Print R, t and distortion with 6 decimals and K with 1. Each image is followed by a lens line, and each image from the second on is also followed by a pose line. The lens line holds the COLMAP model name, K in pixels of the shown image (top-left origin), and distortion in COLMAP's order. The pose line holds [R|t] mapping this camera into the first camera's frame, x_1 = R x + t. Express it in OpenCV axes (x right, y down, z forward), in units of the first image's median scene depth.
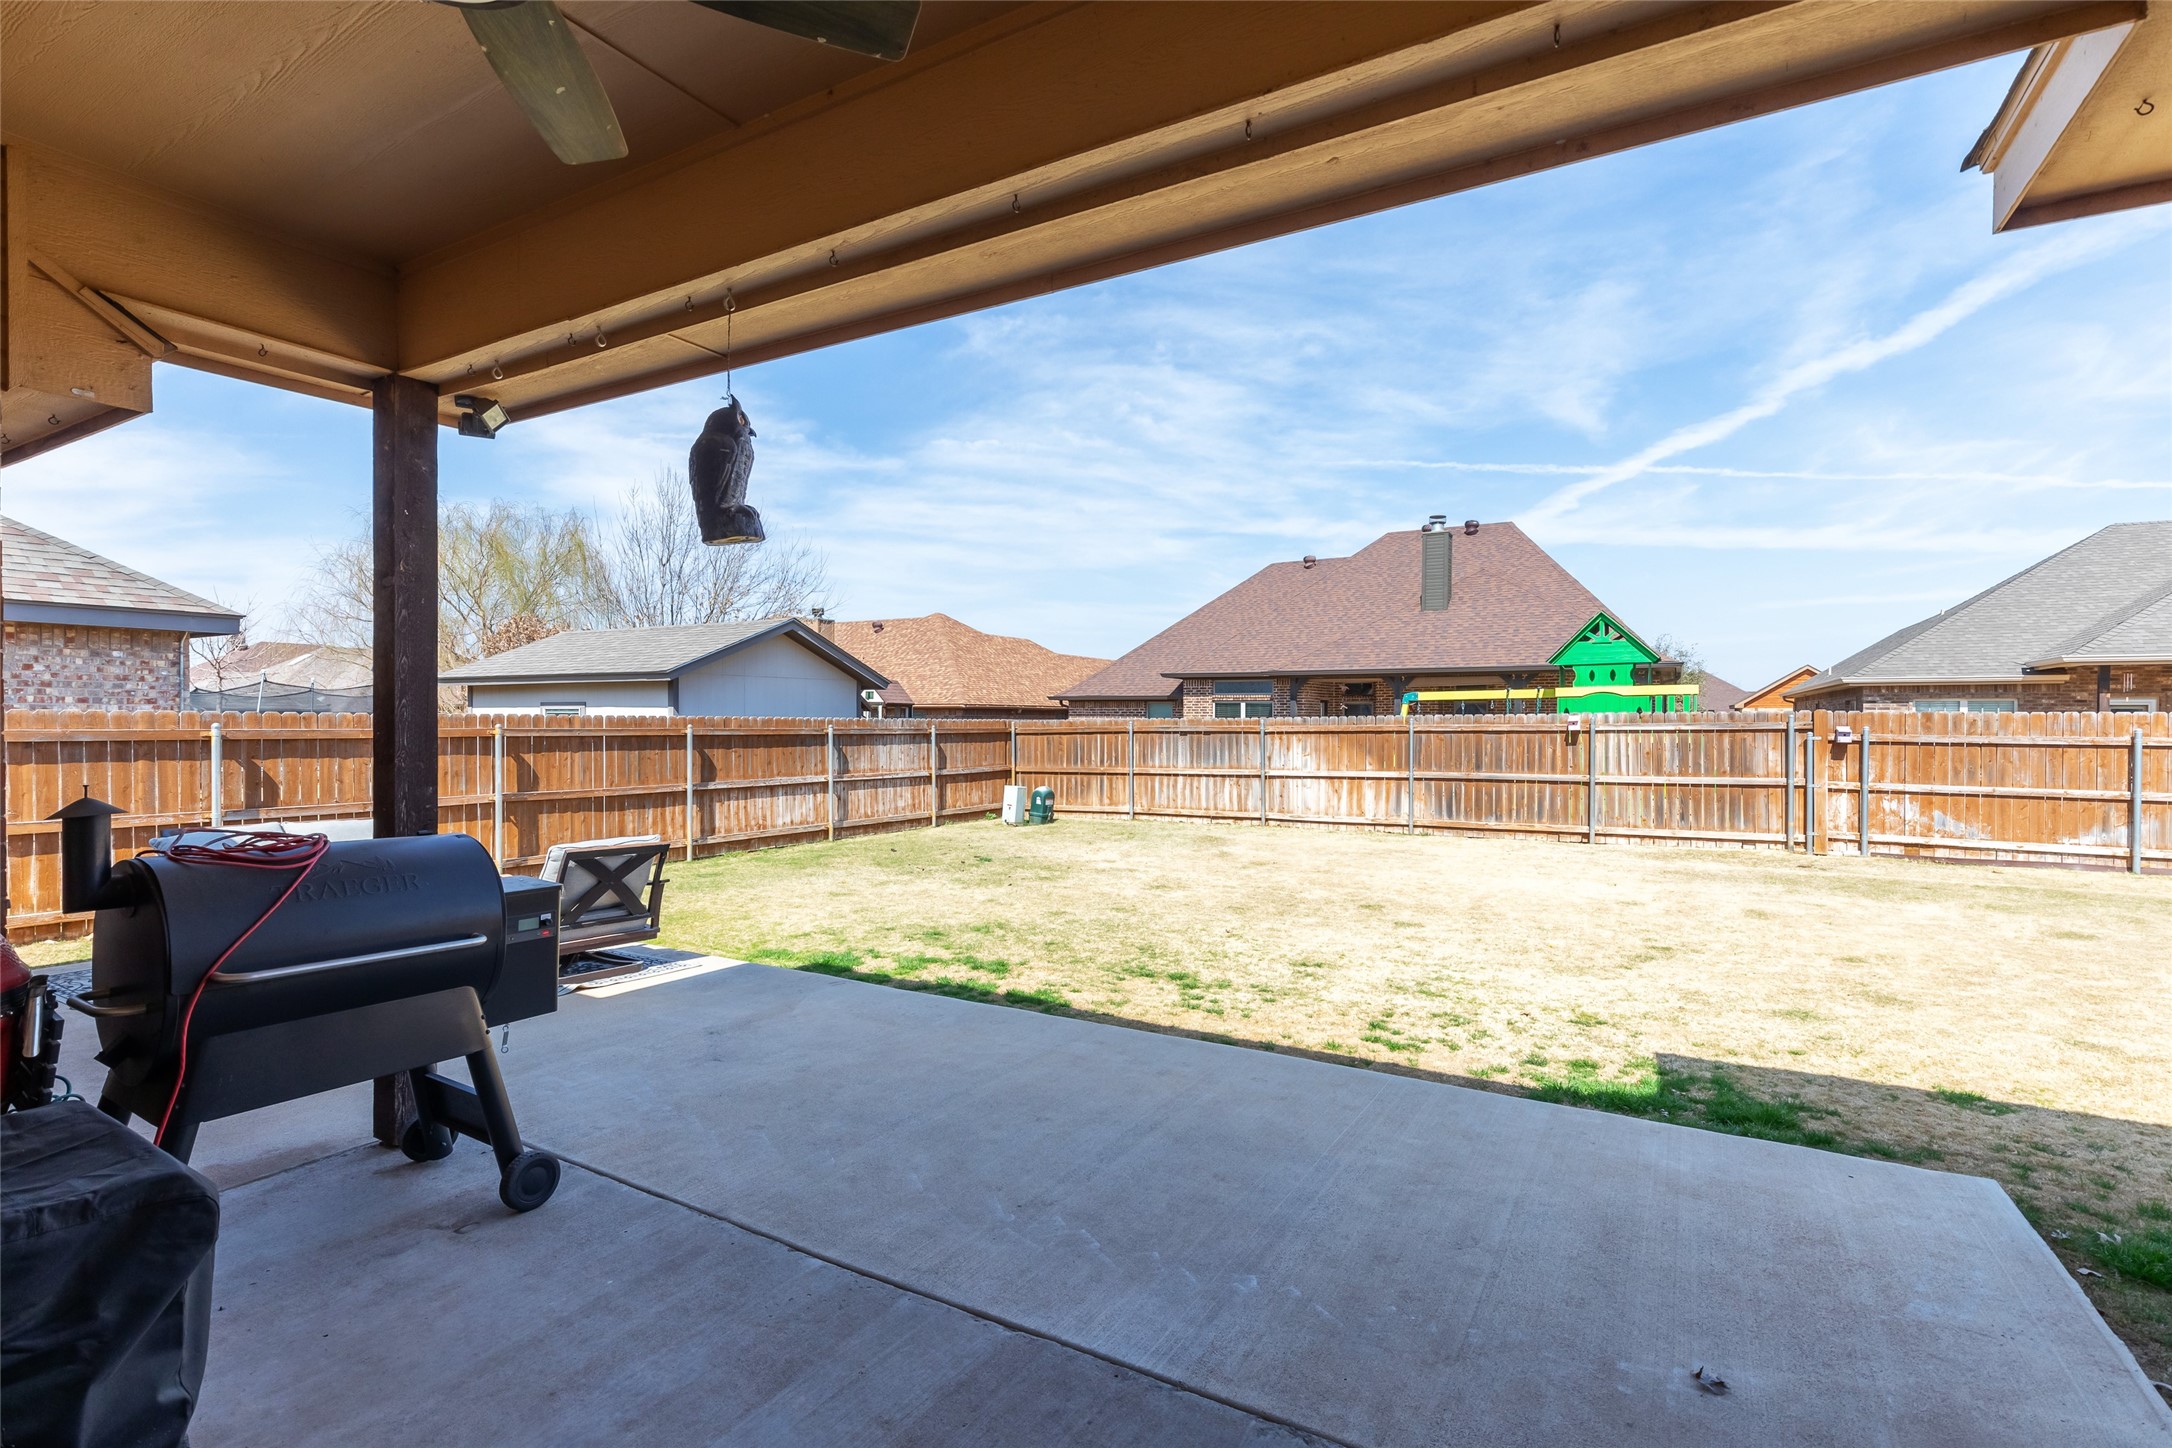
lens RADIAL K [[967.4, 0, 1073.8], [0, 967.4, 728.3], [0, 0, 1]] dist [0.002139, -0.000121]
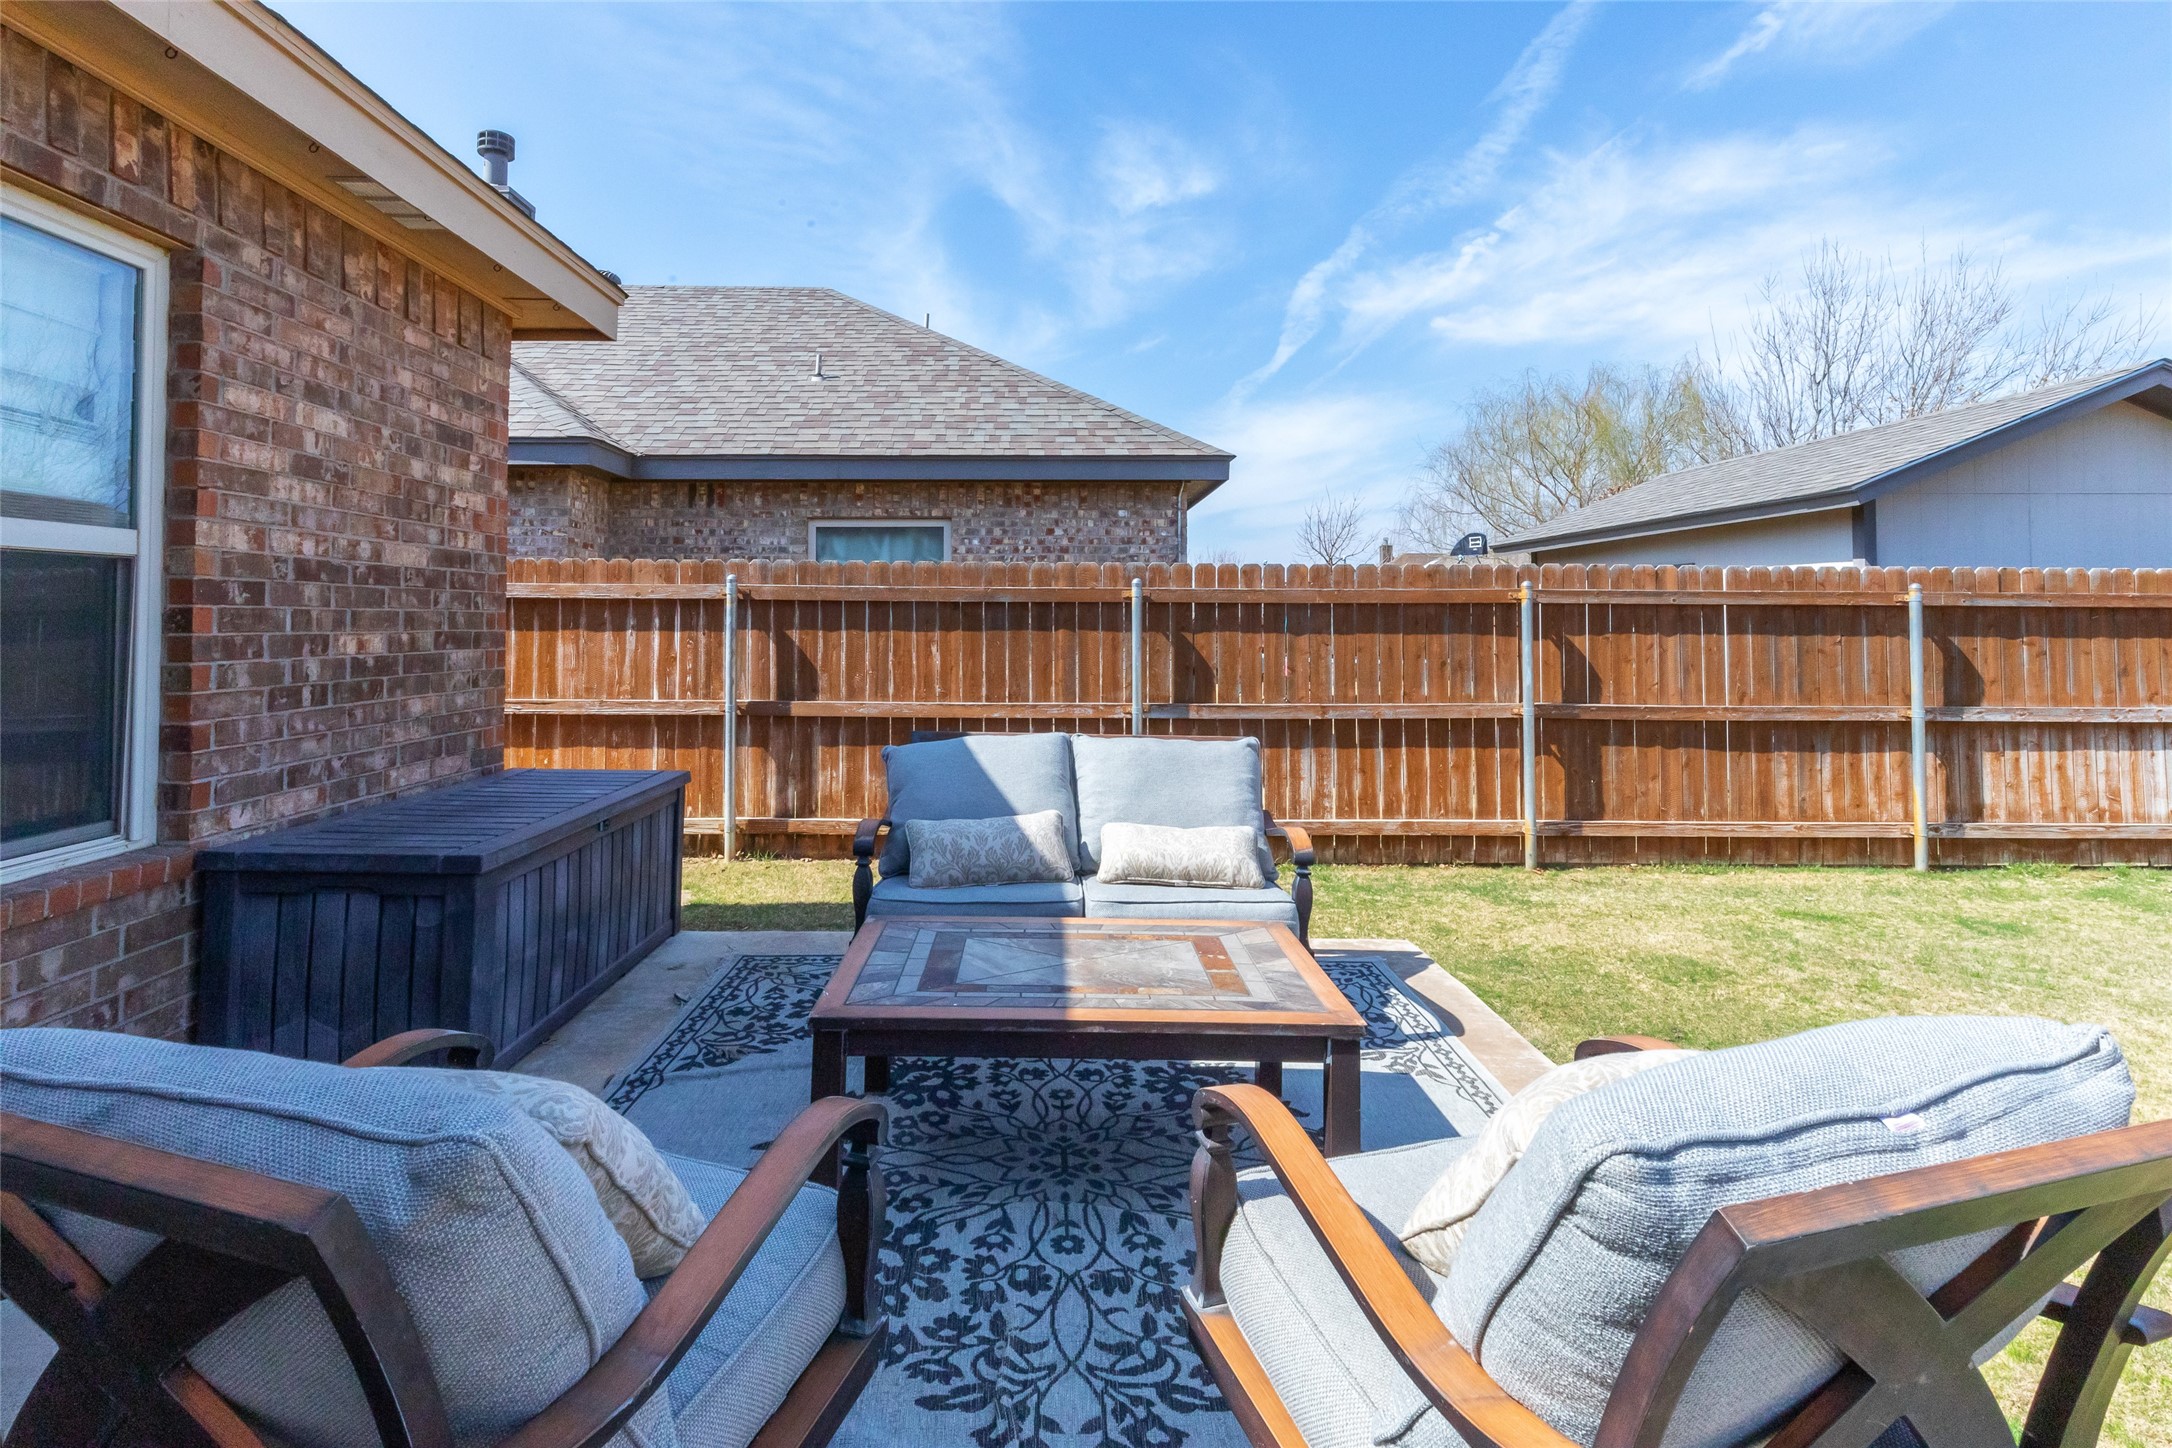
lens RADIAL K [[1026.3, 0, 1080.8], [0, 1026.3, 590.8], [0, 0, 1]] dist [0.005016, -0.000074]
pose [[0.526619, -0.030819, -0.849543, -0.178759], [-0.005646, 0.999194, -0.039748, 0.021917], [0.850083, 0.025729, 0.526020, 0.375370]]
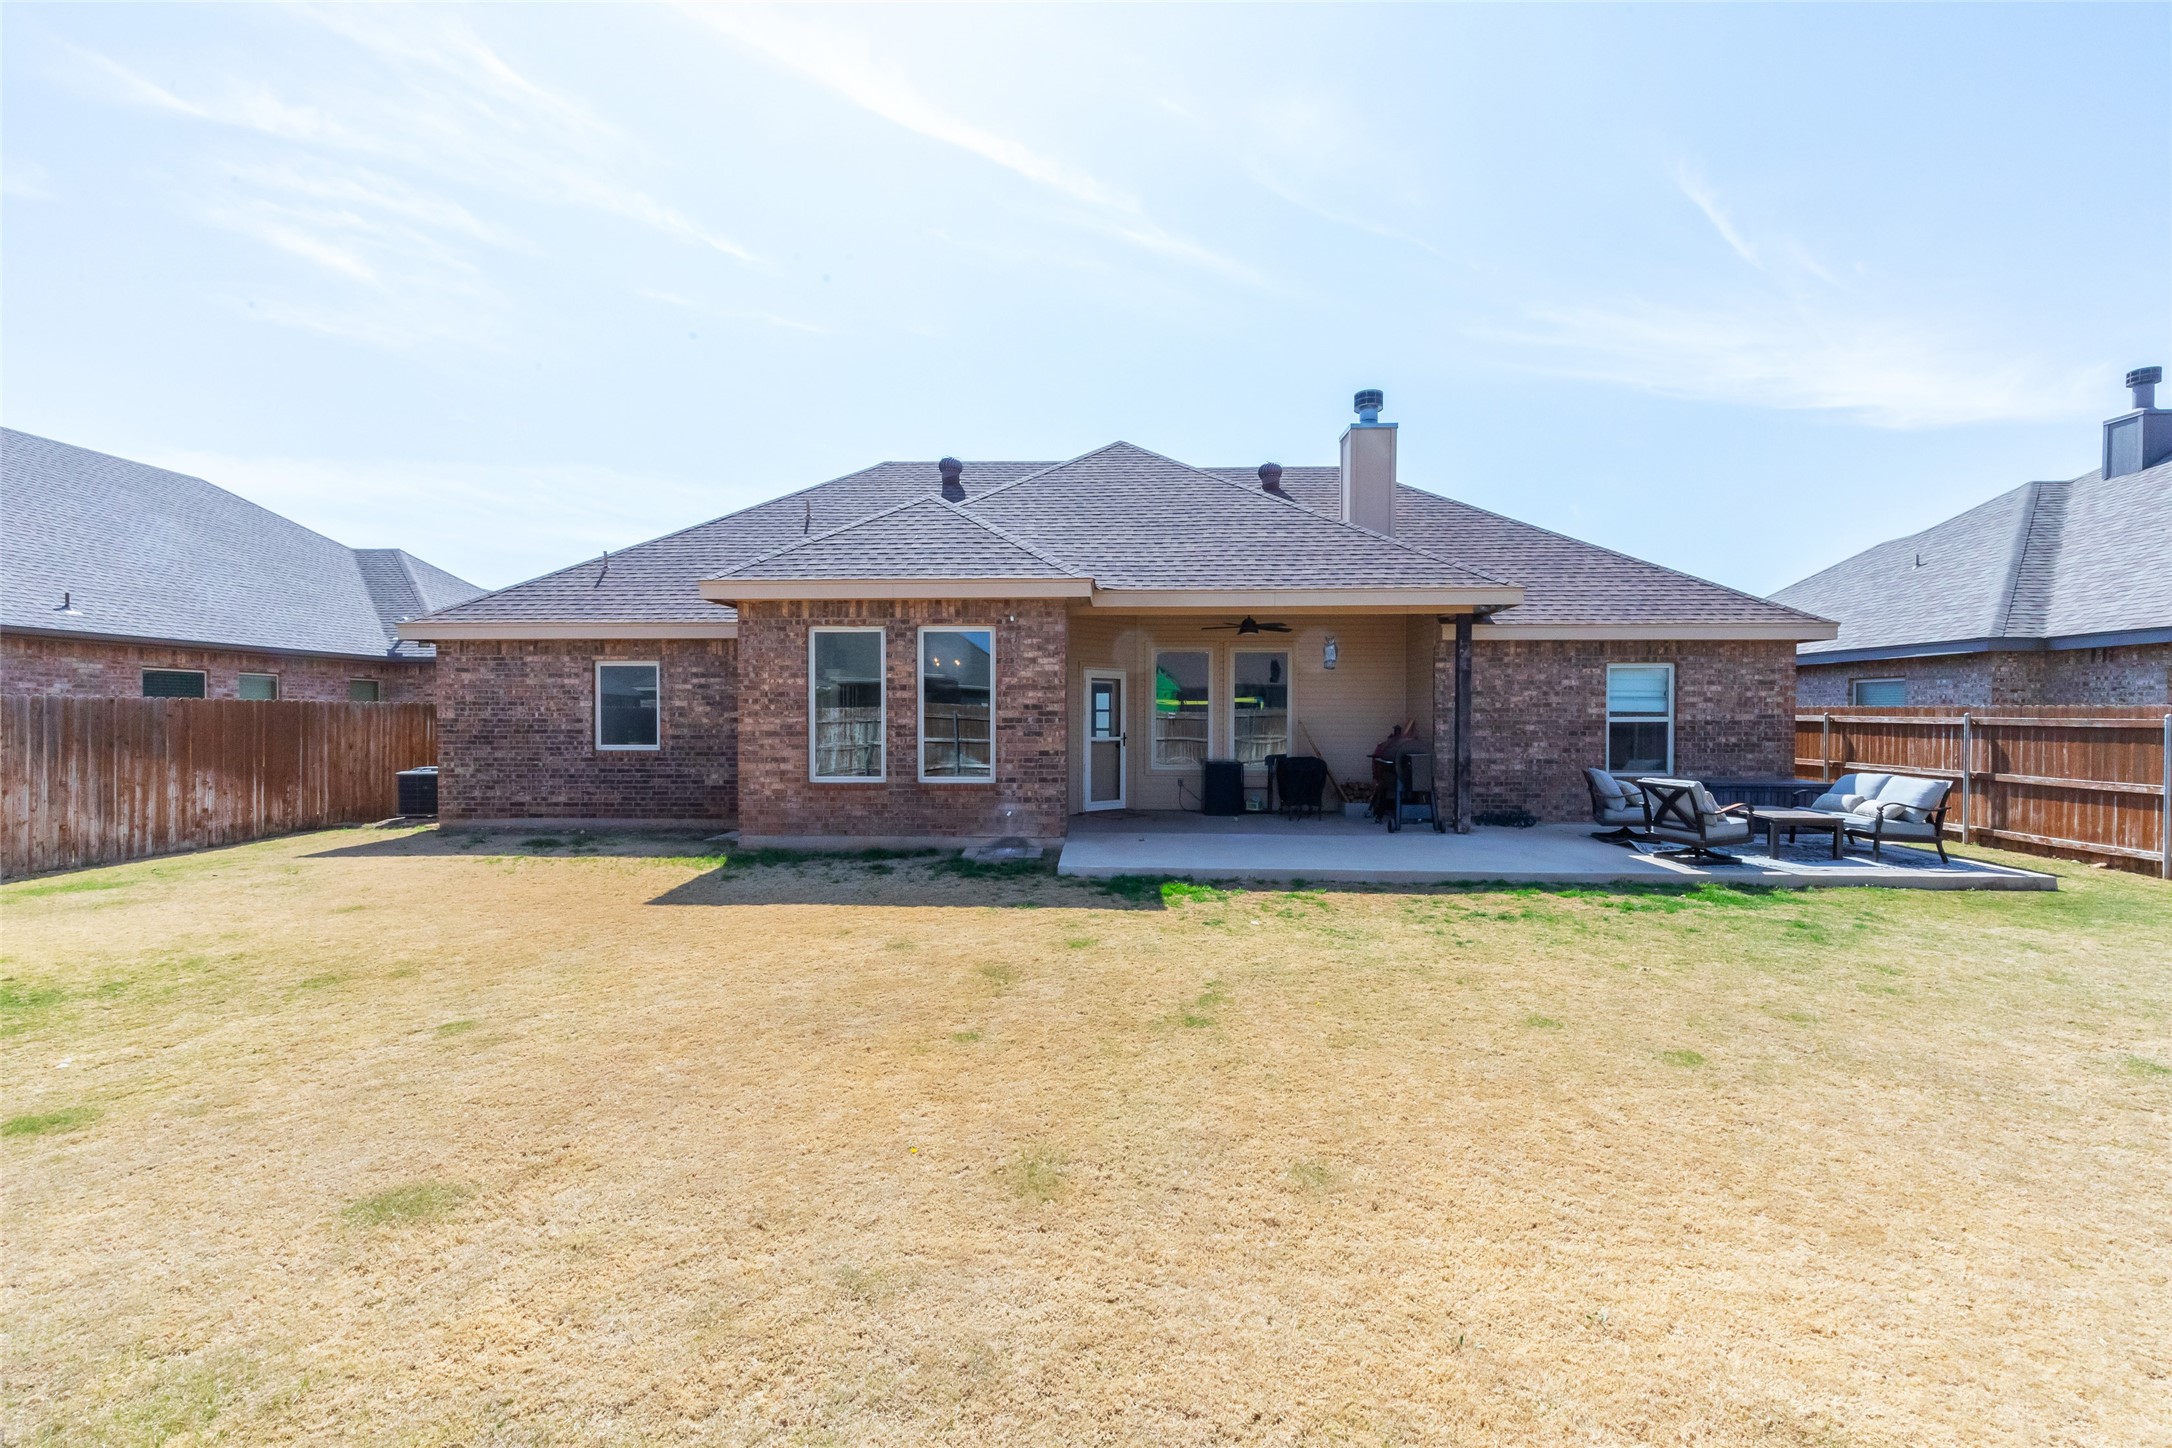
lens RADIAL K [[995.3, 0, 1087.1], [0, 995.3, 730.2], [0, 0, 1]] dist [0.006039, -0.000747]
pose [[-0.883879, 0.000625, -0.467716, 0.585562], [-0.010307, 0.999730, 0.020815, 0.001512], [0.467602, 0.023219, -0.883634, 0.966423]]
